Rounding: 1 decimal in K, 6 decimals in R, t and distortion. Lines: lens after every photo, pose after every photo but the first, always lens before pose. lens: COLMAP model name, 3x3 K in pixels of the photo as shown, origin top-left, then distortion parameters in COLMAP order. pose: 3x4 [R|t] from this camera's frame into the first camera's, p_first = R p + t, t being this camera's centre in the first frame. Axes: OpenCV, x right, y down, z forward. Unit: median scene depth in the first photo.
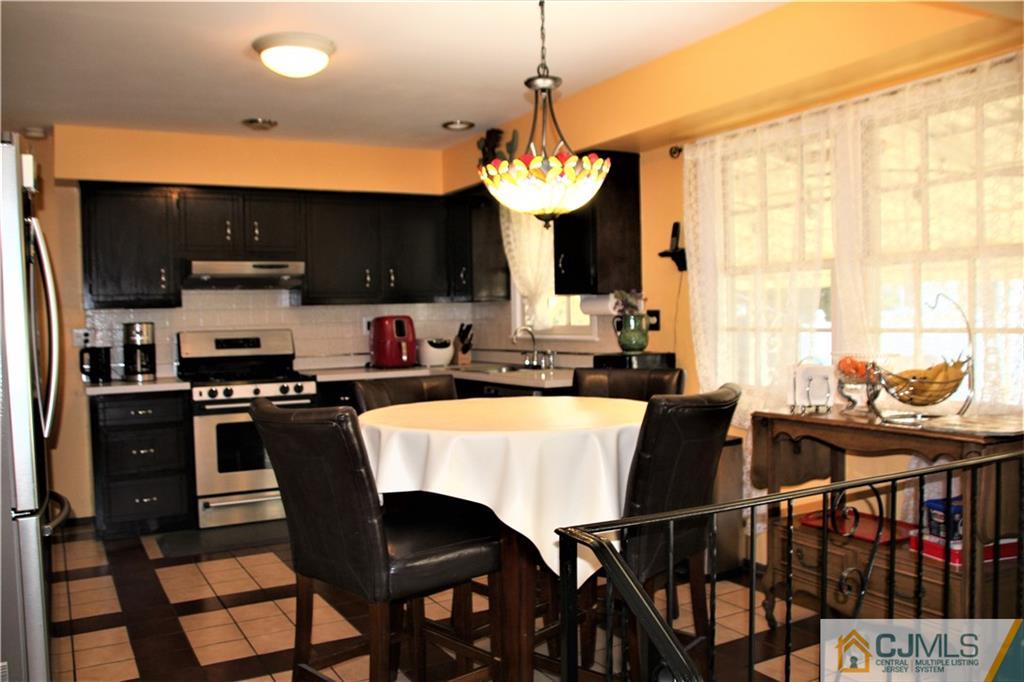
lens RADIAL K [[860.0, 0, 512.0], [0, 860.0, 341.0], [0, 0, 1]] dist [-0.155438, 0.155848]
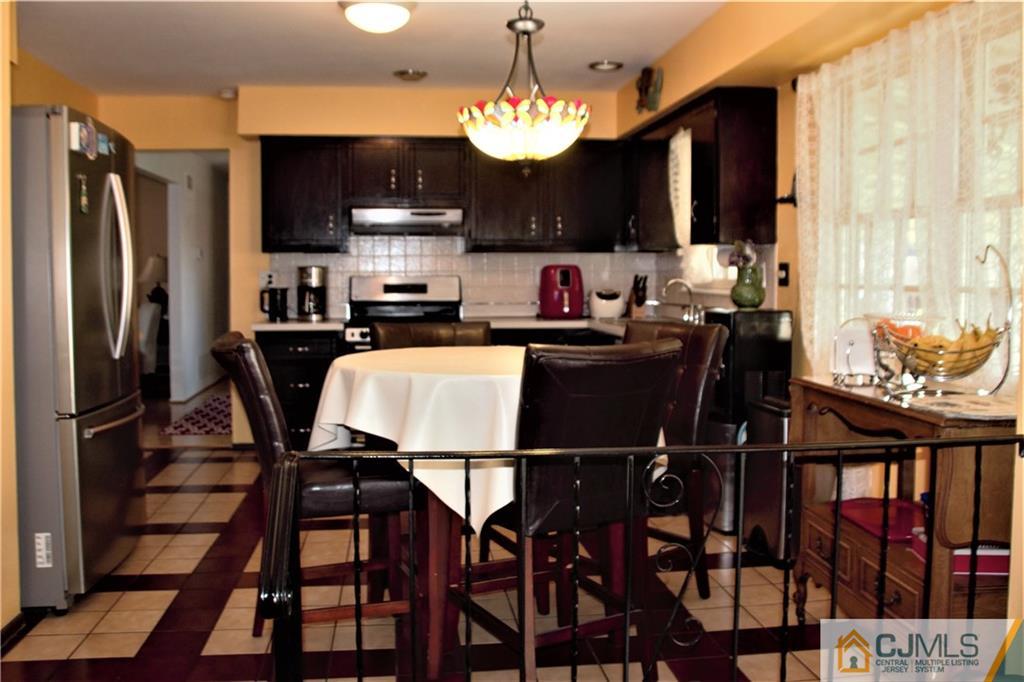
lens RADIAL K [[925.7, 0, 511.7], [0, 925.7, 319.5], [0, 0, 1]] dist [-0.162475, 0.201248]
pose [[0.925011, 0.040214, -0.377806, 0.241201], [-0.030534, 0.999035, 0.031580, 0.001165], [0.378711, -0.017676, 0.925346, 0.008590]]
